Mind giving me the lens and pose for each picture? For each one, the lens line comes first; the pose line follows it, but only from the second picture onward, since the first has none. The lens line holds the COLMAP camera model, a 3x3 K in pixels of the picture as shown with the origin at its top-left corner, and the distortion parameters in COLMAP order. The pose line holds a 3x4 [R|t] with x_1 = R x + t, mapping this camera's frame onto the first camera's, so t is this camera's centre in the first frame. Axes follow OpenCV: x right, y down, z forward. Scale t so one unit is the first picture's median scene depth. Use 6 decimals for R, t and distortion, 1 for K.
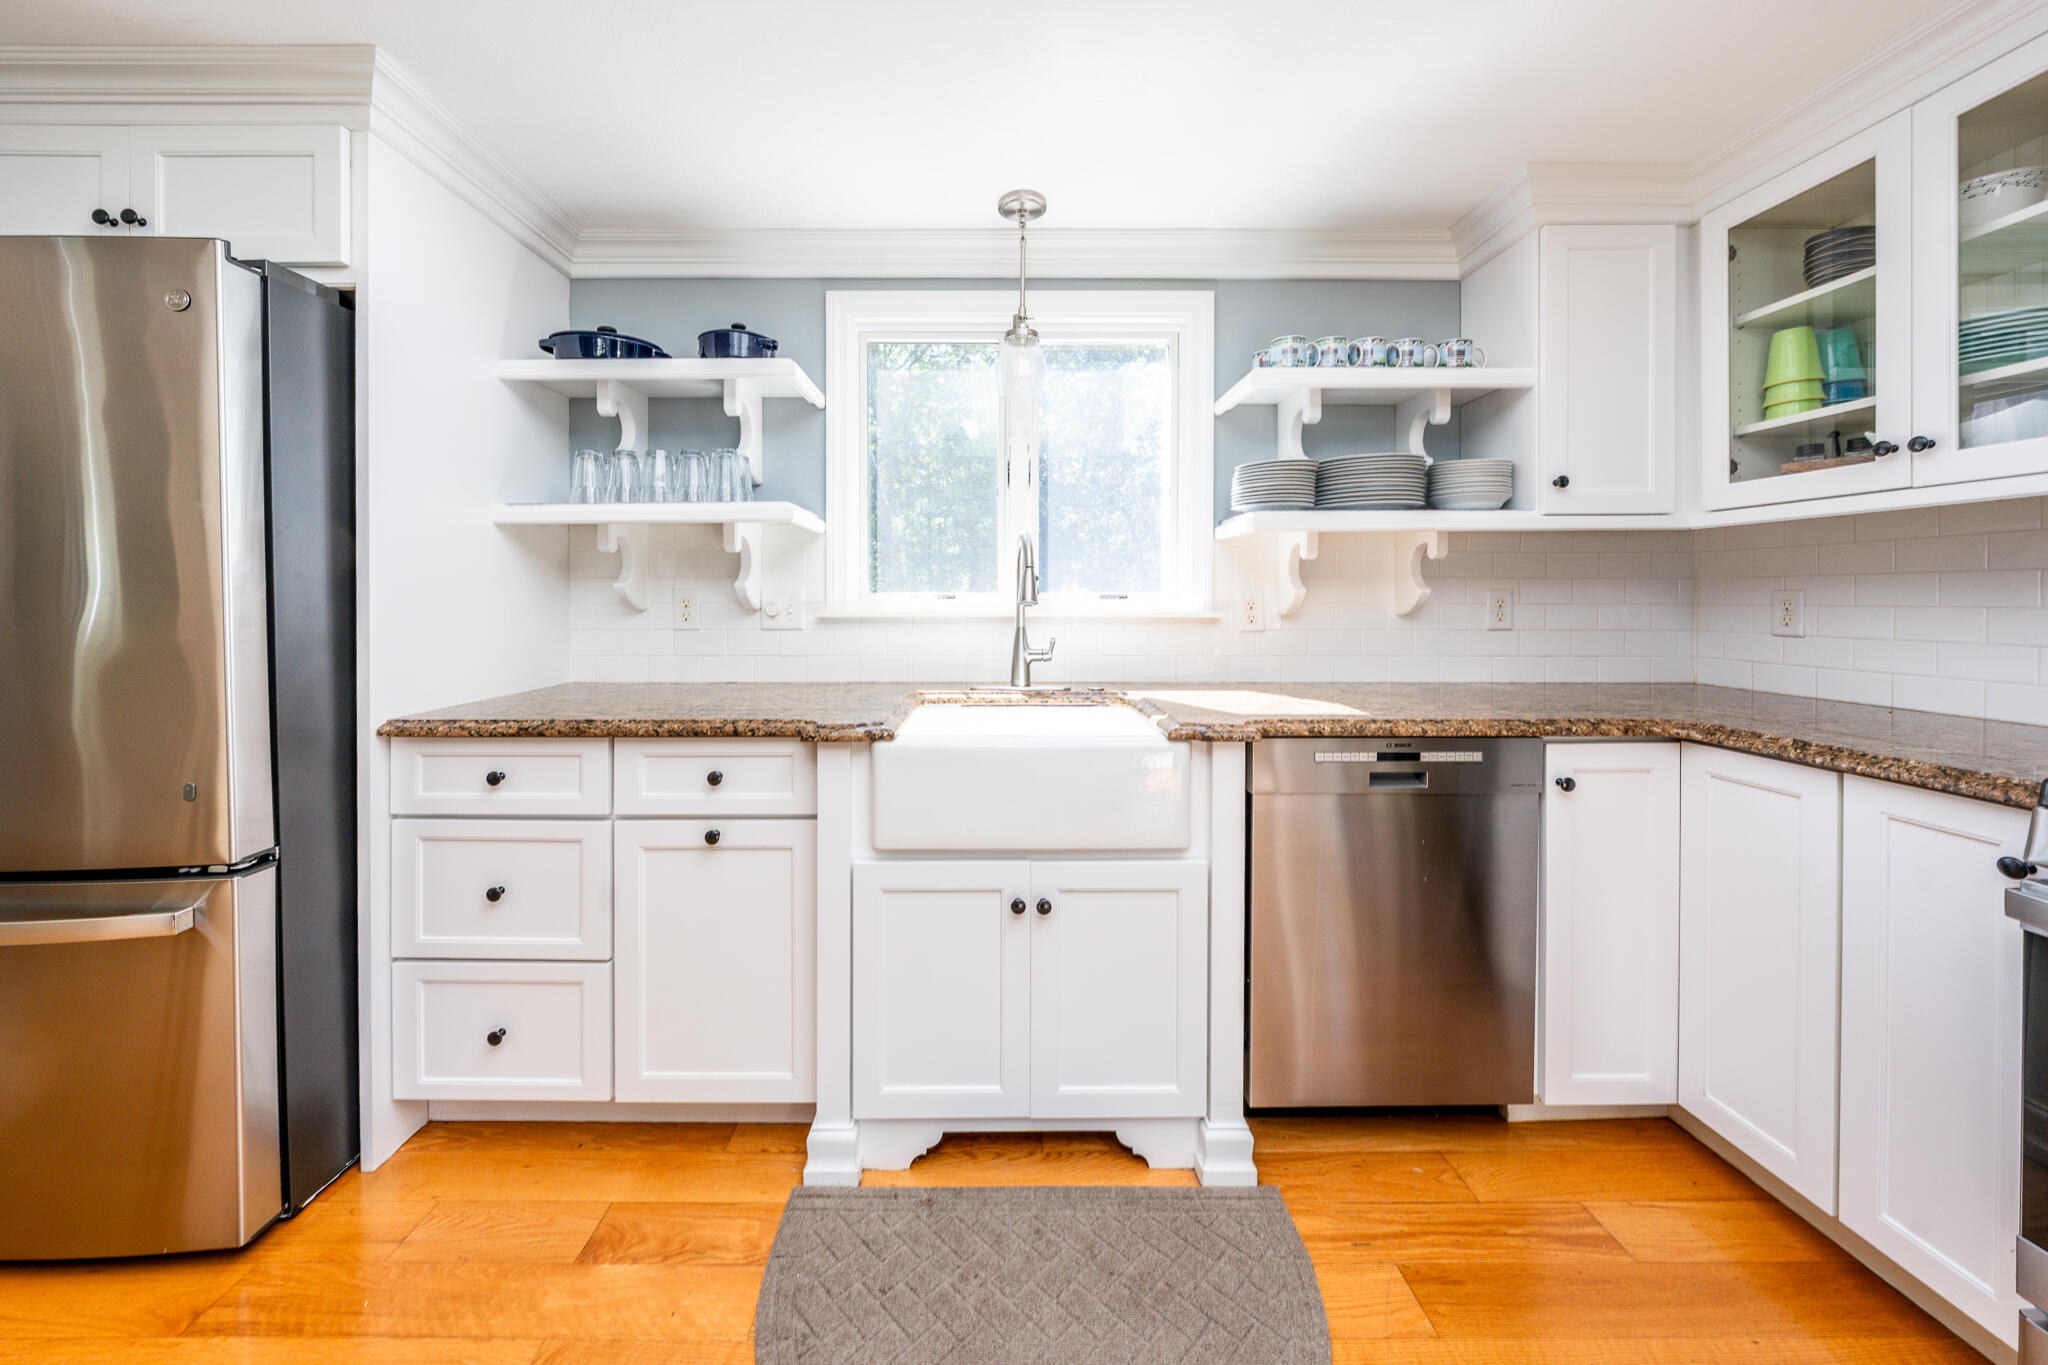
lens RADIAL K [[722.7, 0, 1008.5], [0, 722.7, 603.4], [0, 0, 1]] dist [-0.002994, 0.000346]
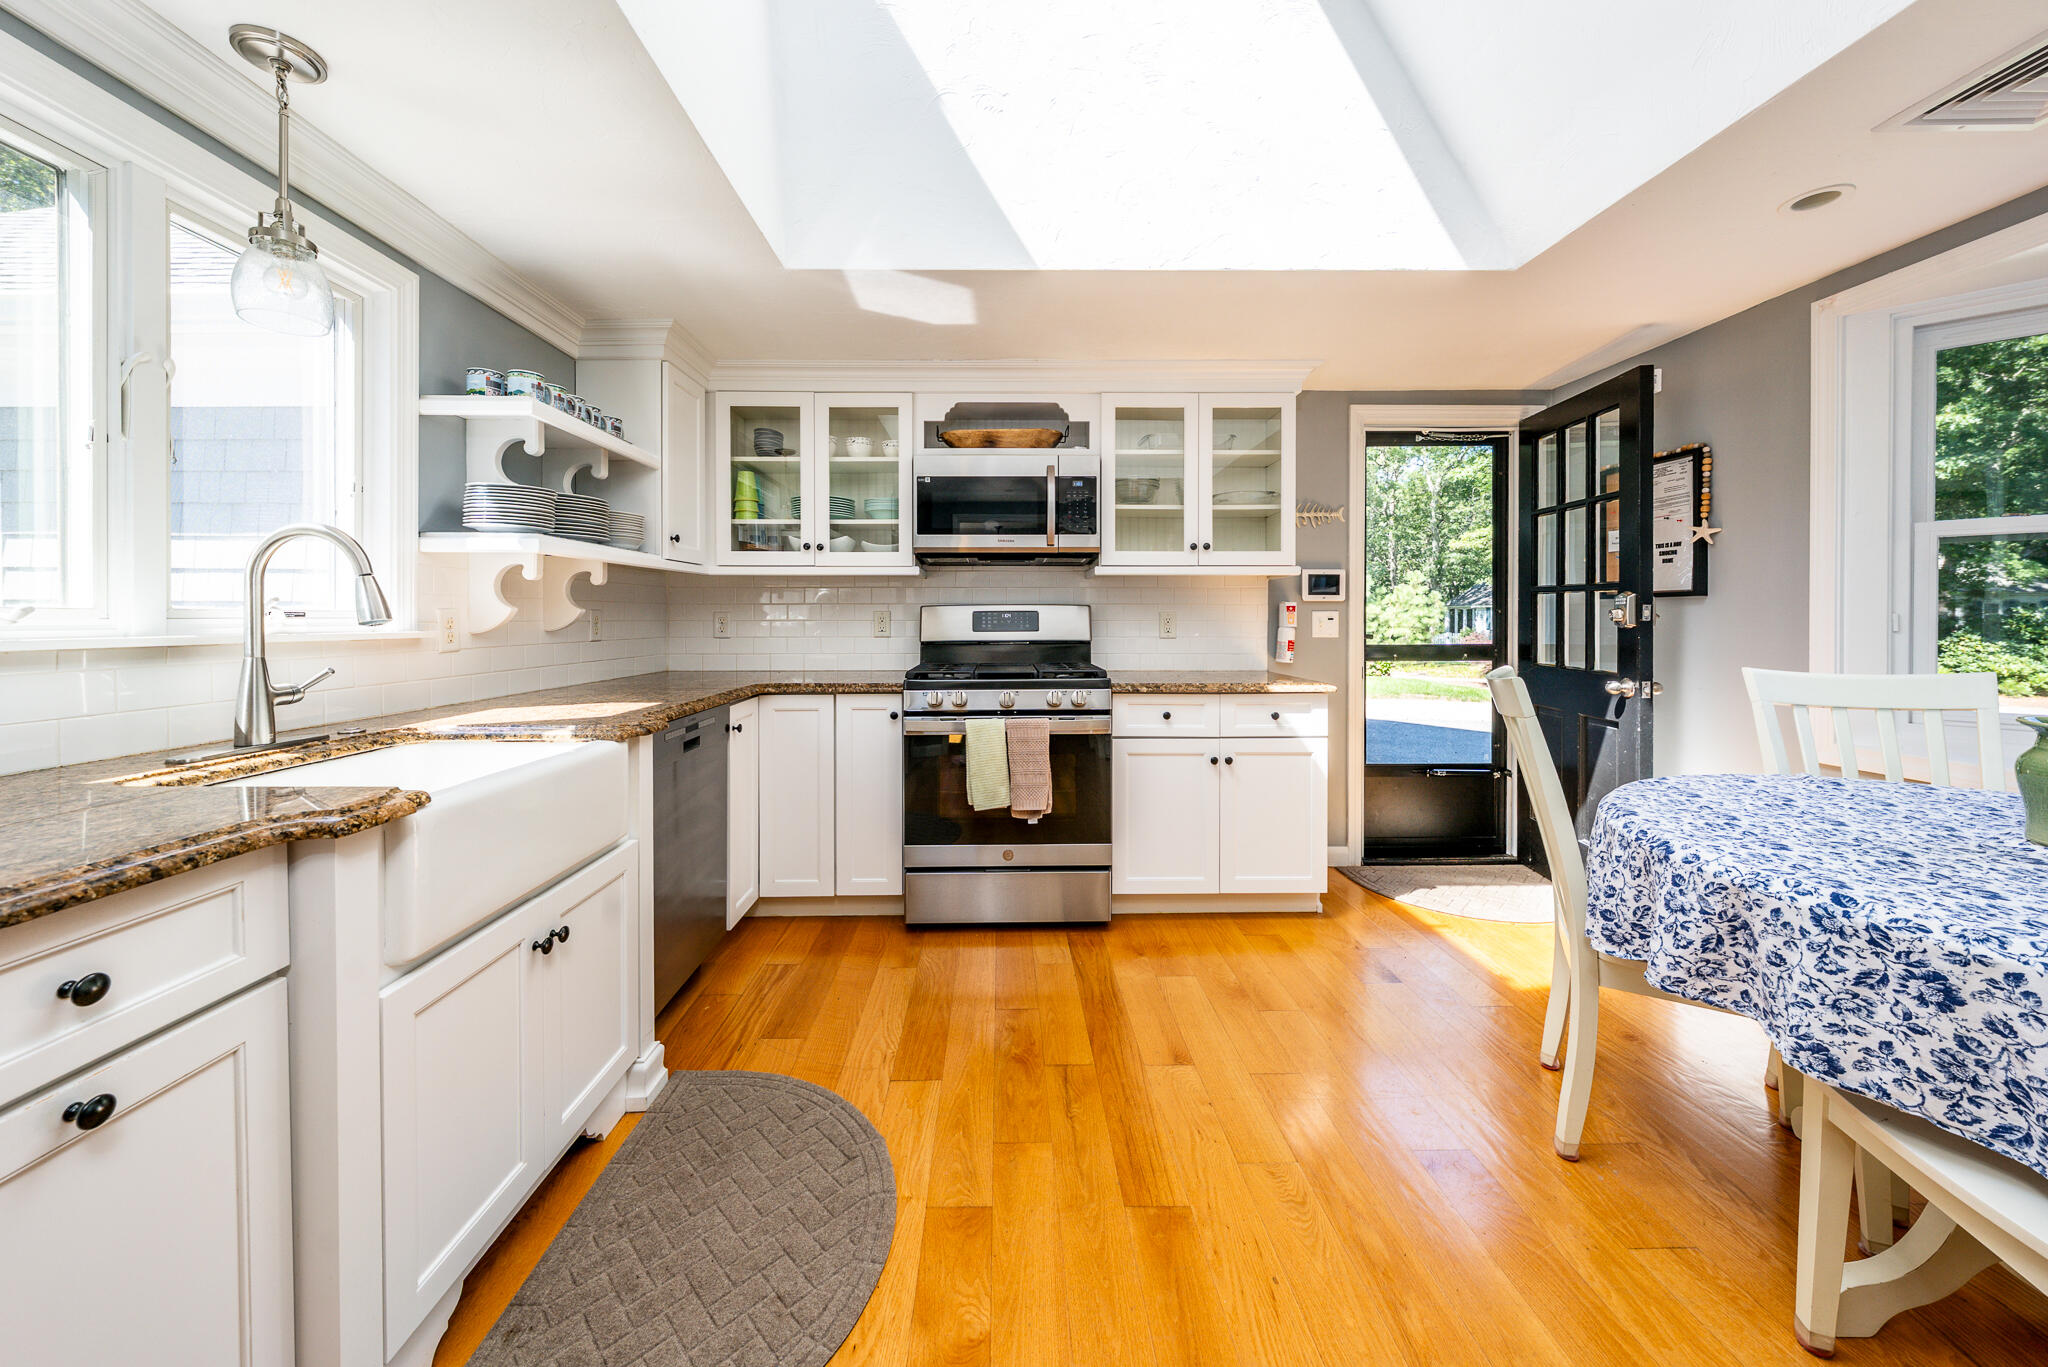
lens RADIAL K [[722.7, 0, 989.2], [0, 722.7, 626.0], [0, 0, 1]] dist [-0.002994, 0.000346]
pose [[0.019418, -0.011846, 0.999741, -0.863136], [0.009576, 0.999886, 0.011662, 0.002101], [-0.999766, 0.009347, 0.019529, 0.389898]]
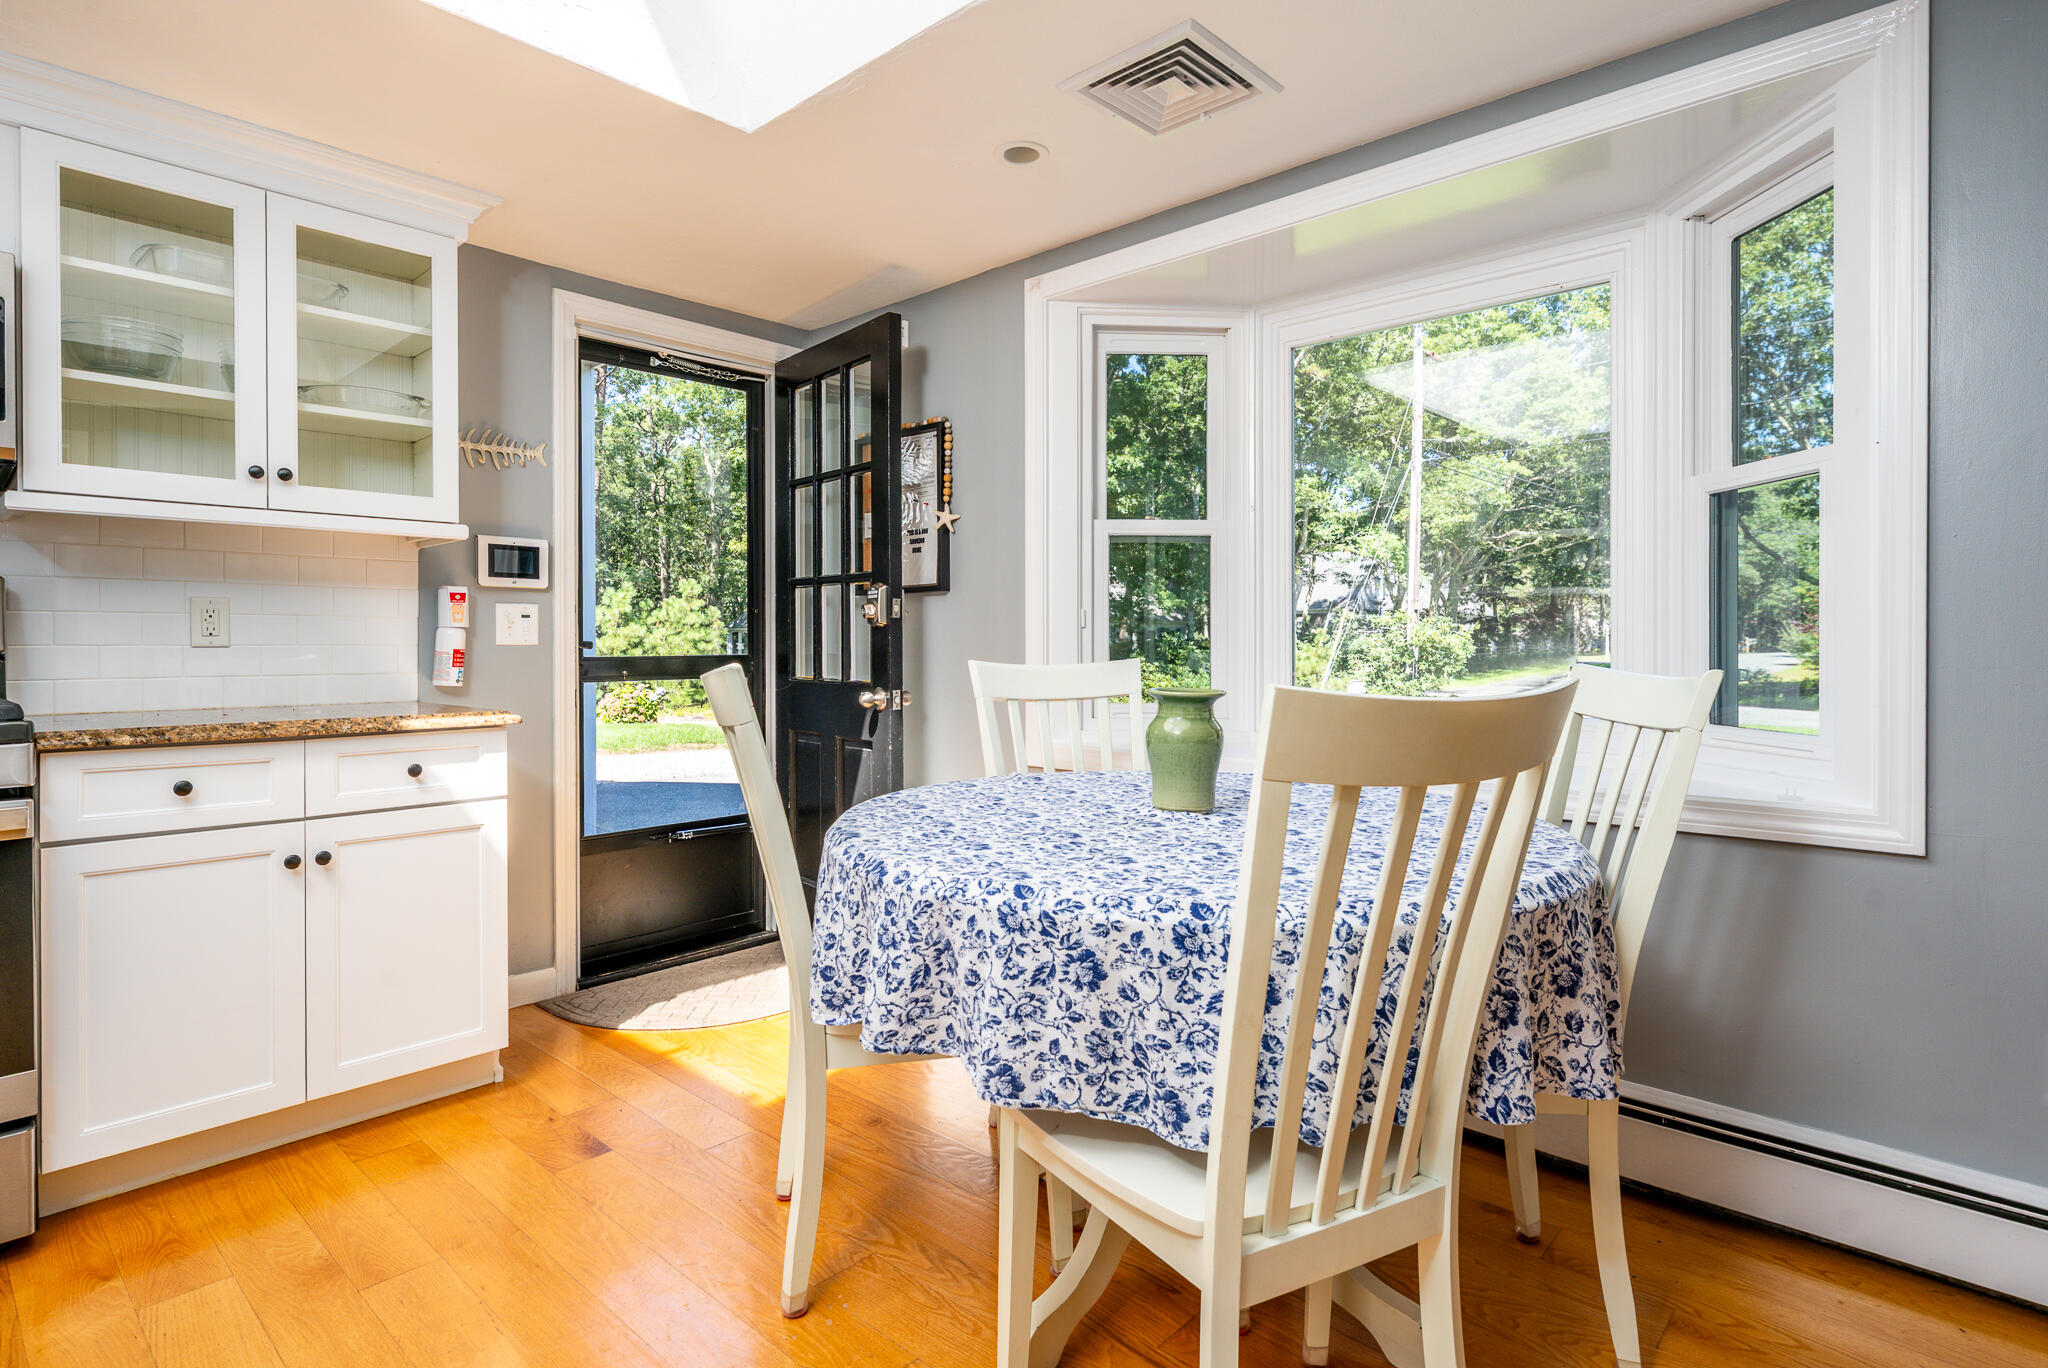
lens RADIAL K [[1056.3, 0, 1032.0], [0, 1056.3, 672.7], [0, 0, 1]] dist [0.001238, -0.001383]
pose [[-0.725793, -0.011853, 0.687811, -0.766589], [0.008080, 0.999636, 0.025753, 0.077852], [-0.687866, 0.024249, -0.725433, 0.211993]]
